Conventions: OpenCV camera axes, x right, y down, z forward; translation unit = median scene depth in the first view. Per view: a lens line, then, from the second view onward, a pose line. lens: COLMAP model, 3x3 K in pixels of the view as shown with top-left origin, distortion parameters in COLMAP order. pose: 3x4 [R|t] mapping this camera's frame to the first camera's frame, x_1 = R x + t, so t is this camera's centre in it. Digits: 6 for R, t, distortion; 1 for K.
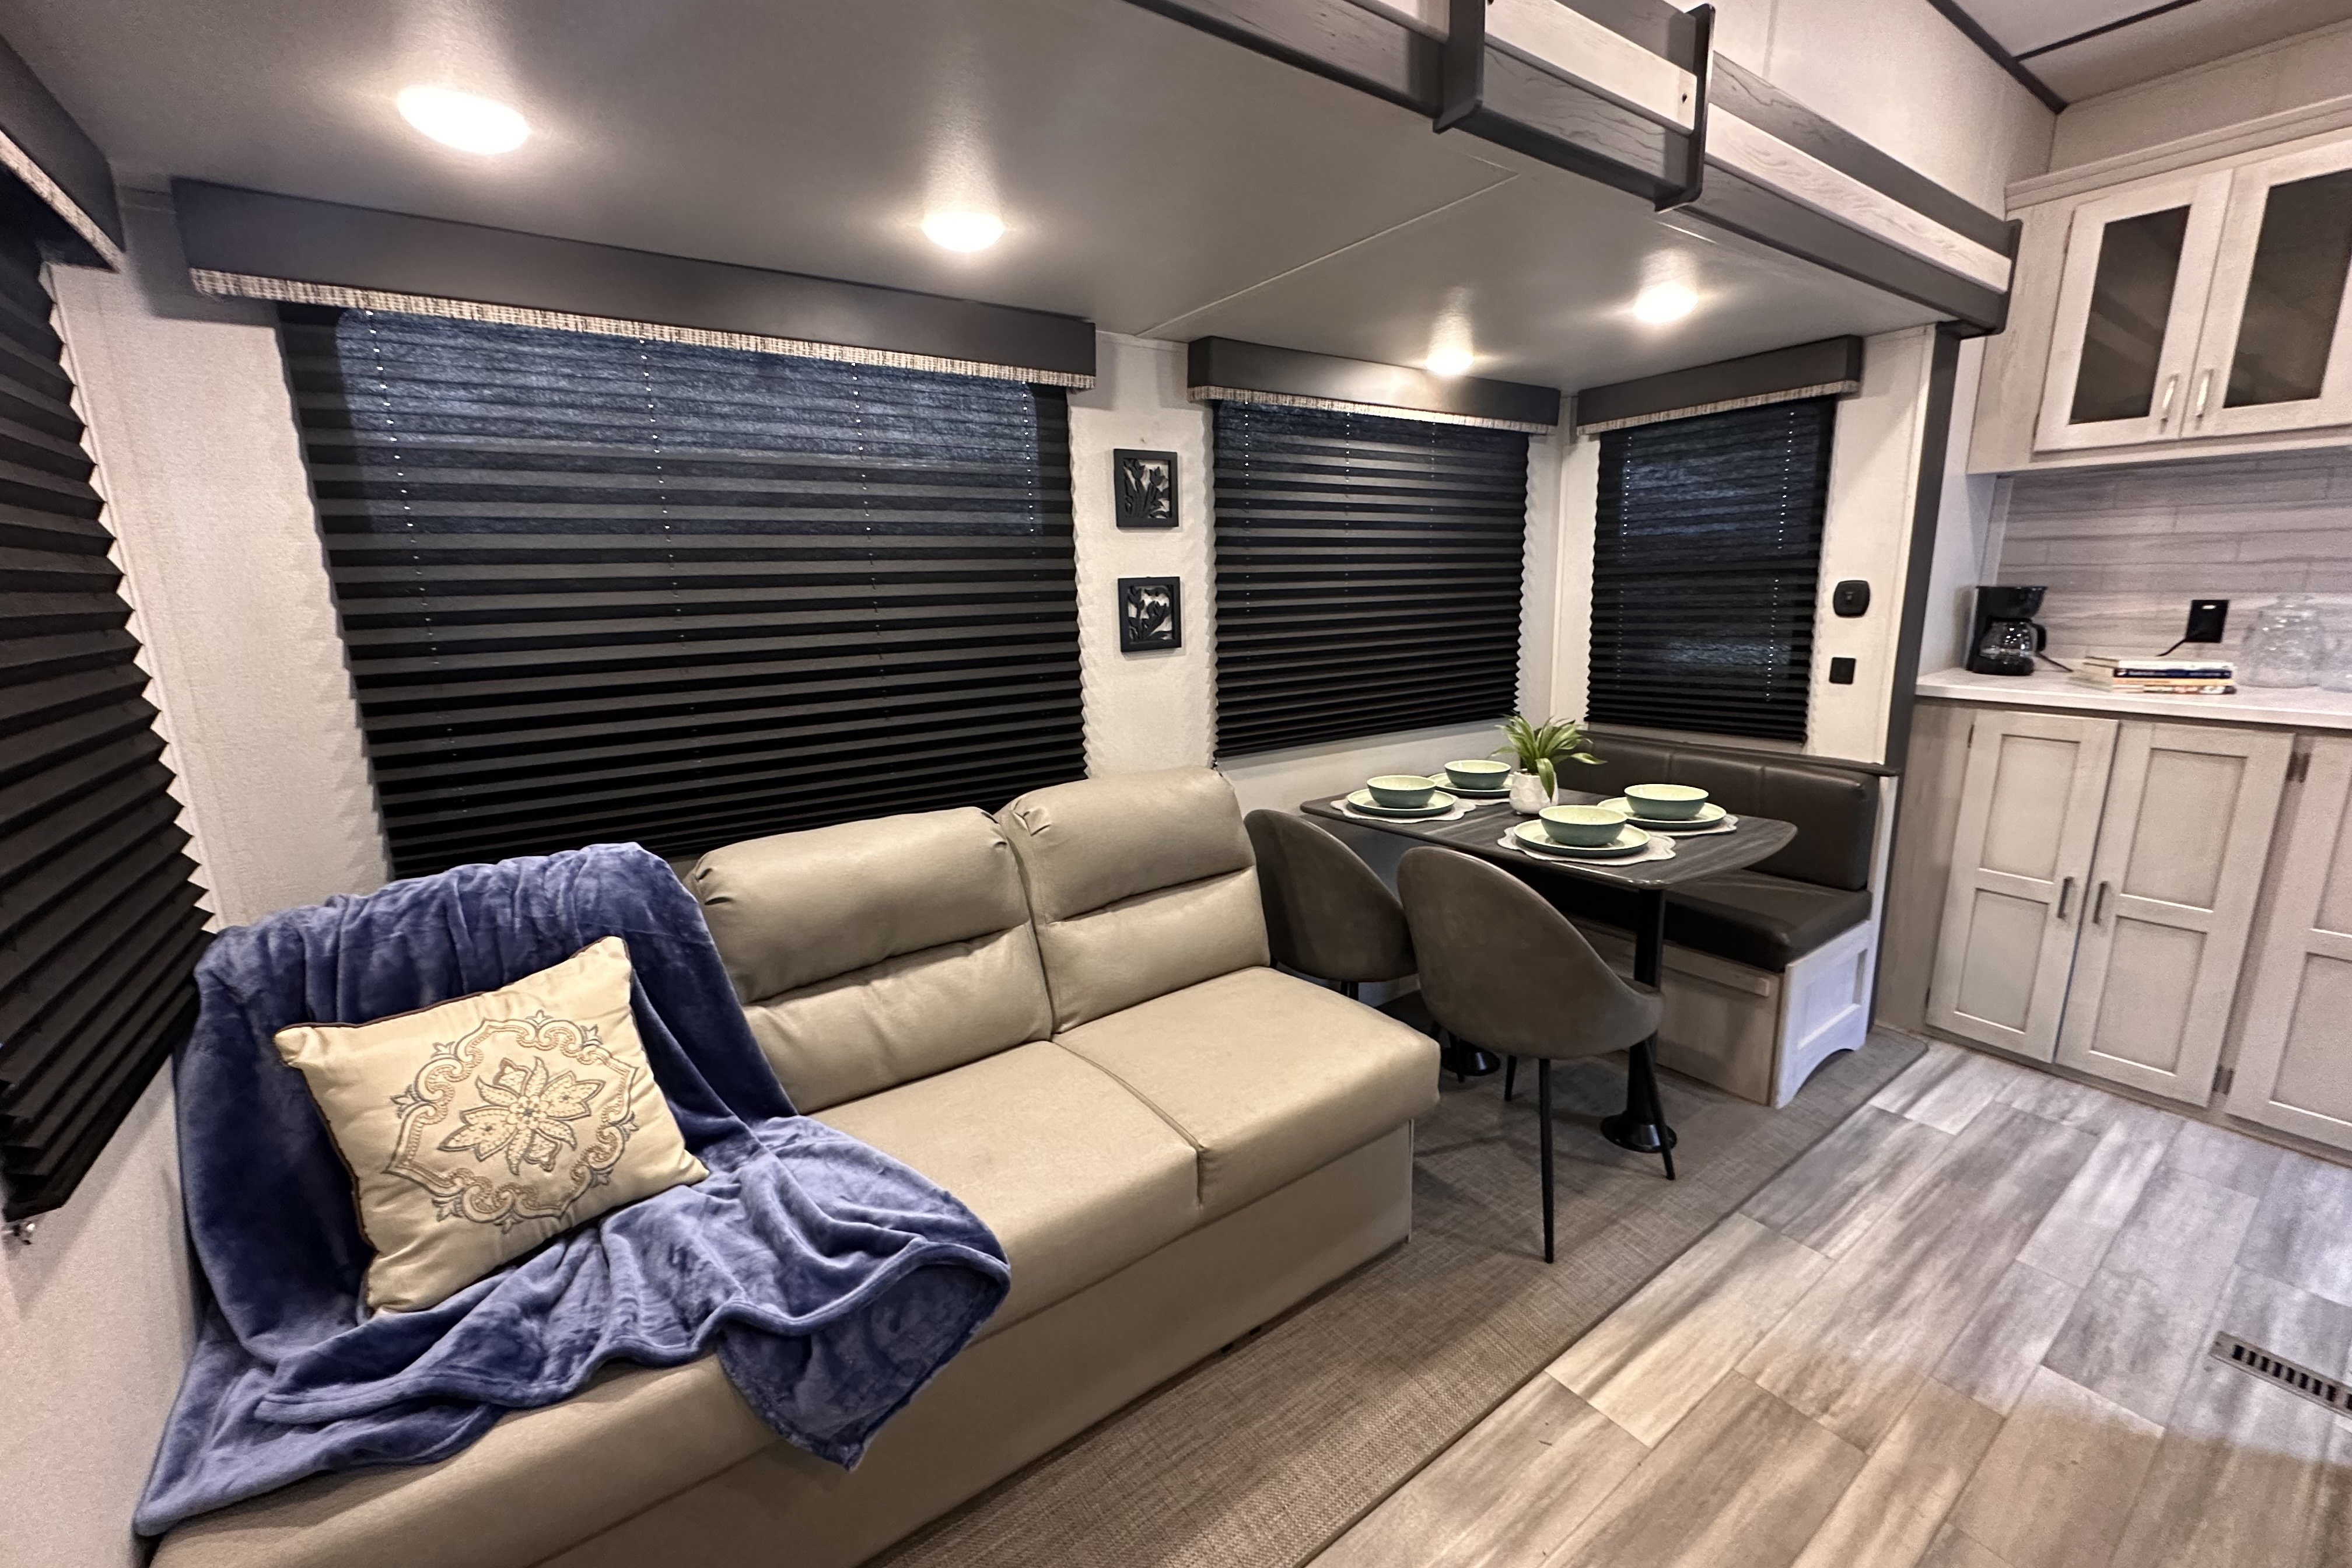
lens RADIAL K [[943.7, 0, 1176.0], [0, 943.7, 784.0], [0, 0, 1]] dist [-0.002040, -0.000122]
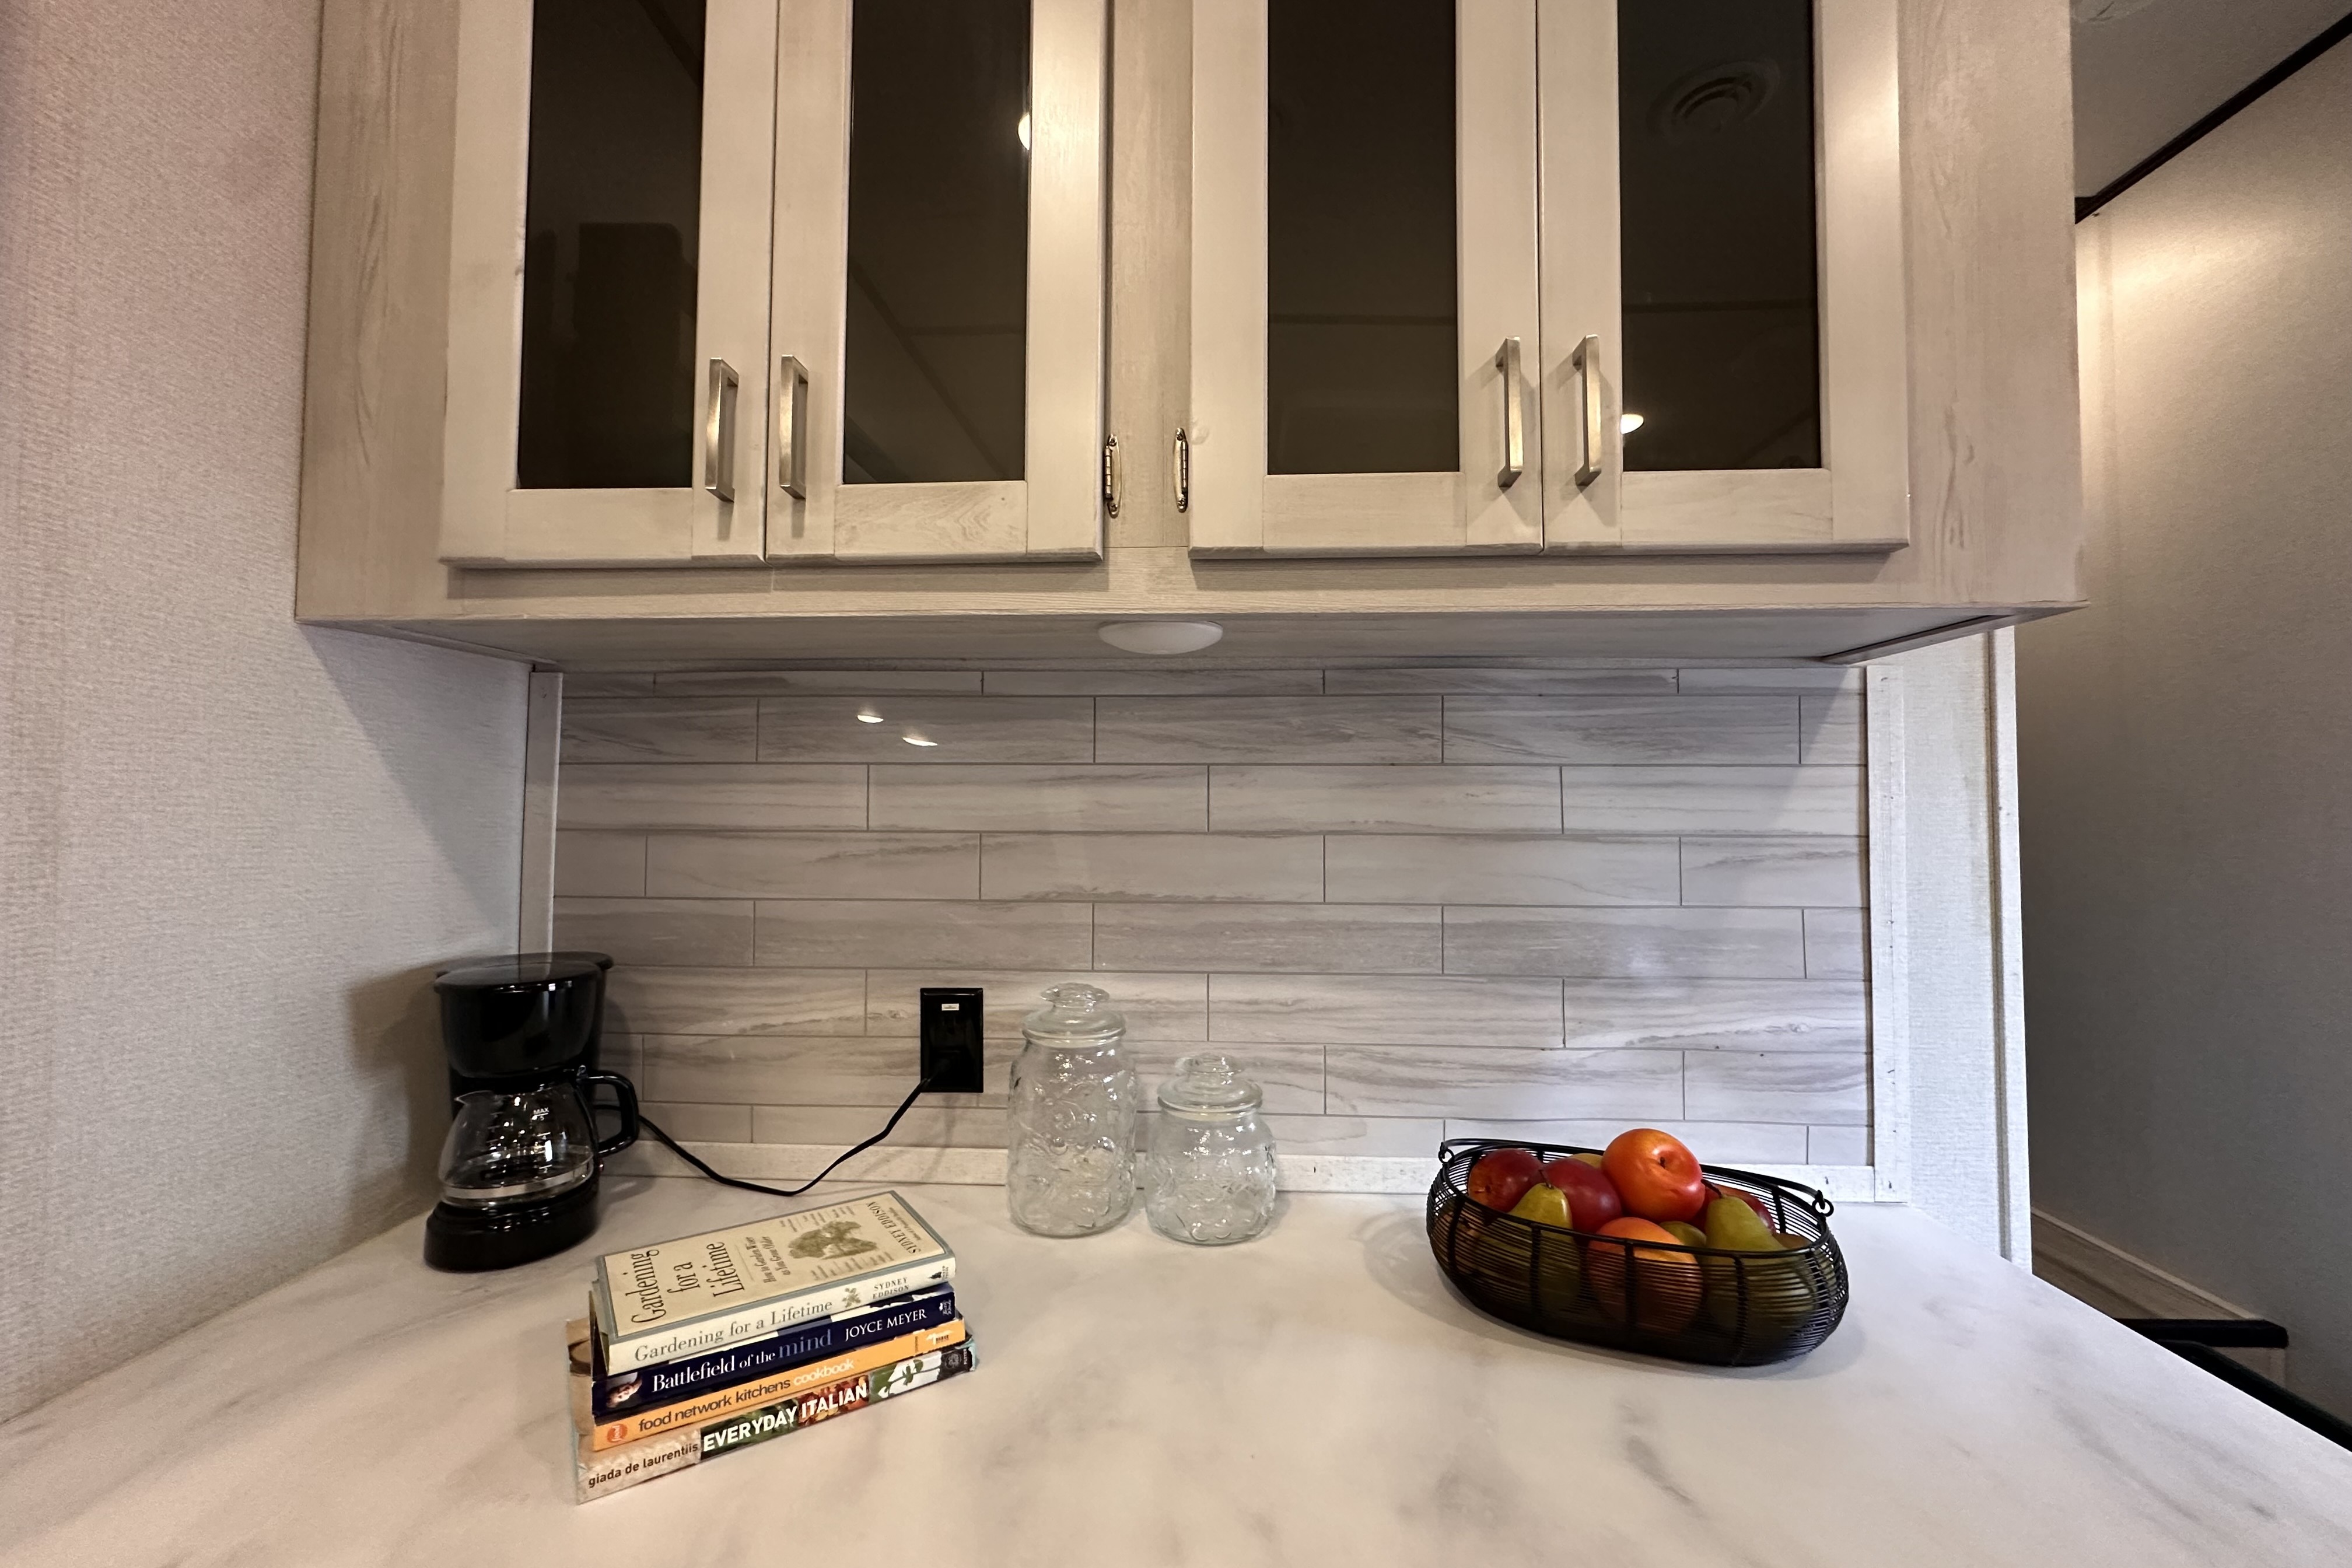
lens RADIAL K [[943.7, 0, 1176.0], [0, 943.7, 784.0], [0, 0, 1]] dist [-0.002040, -0.000122]
pose [[0.620591, 0.054297, 0.782252, 0.822003], [0.151776, 0.970416, -0.187768, -0.188235], [-0.769305, 0.235254, 0.593991, 0.648885]]
